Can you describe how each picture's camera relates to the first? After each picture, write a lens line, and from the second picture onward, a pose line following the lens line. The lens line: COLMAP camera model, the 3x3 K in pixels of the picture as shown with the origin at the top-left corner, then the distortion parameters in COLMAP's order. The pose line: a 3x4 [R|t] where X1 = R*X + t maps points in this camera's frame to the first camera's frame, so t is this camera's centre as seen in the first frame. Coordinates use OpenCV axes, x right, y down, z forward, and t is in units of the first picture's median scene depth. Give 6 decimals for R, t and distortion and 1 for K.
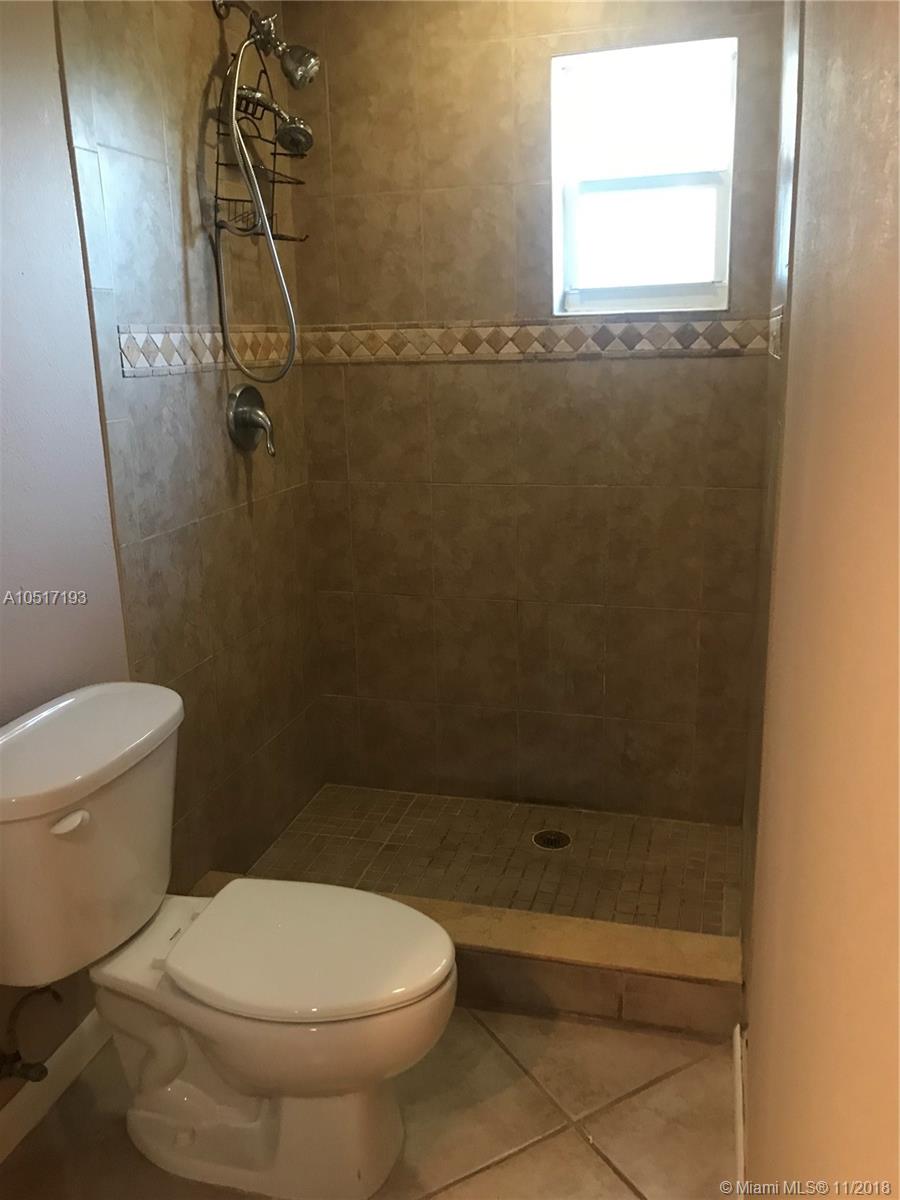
lens RADIAL K [[992.7, 0, 450.0], [0, 992.7, 600.0], [0, 0, 1]] dist [0.008950, 0.007445]
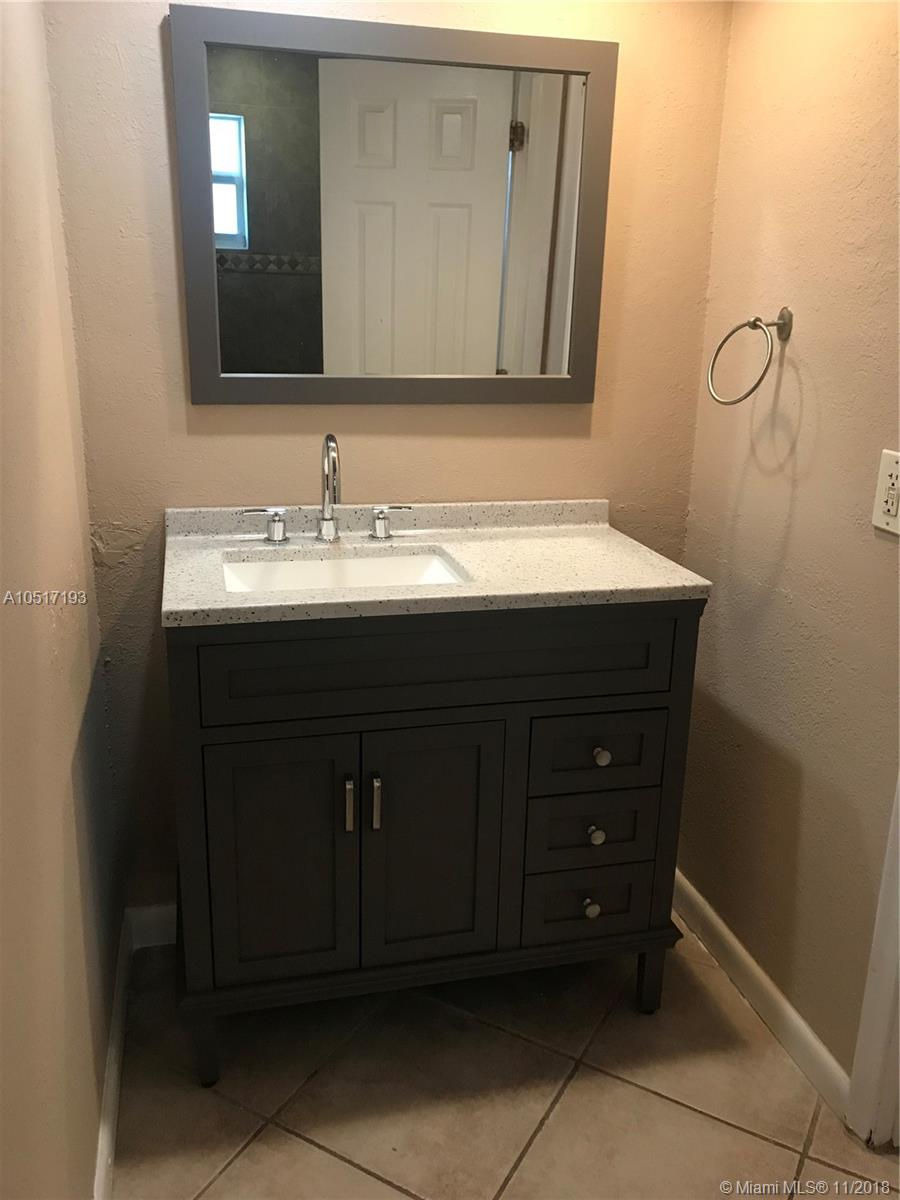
lens RADIAL K [[992.7, 0, 450.0], [0, 992.7, 600.0], [0, 0, 1]] dist [0.008950, 0.007445]
pose [[0.482271, 0.309354, -0.819582, 2.049563], [-0.257640, 0.944283, 0.204819, -0.130314], [0.837279, 0.112379, 0.535102, 0.339926]]
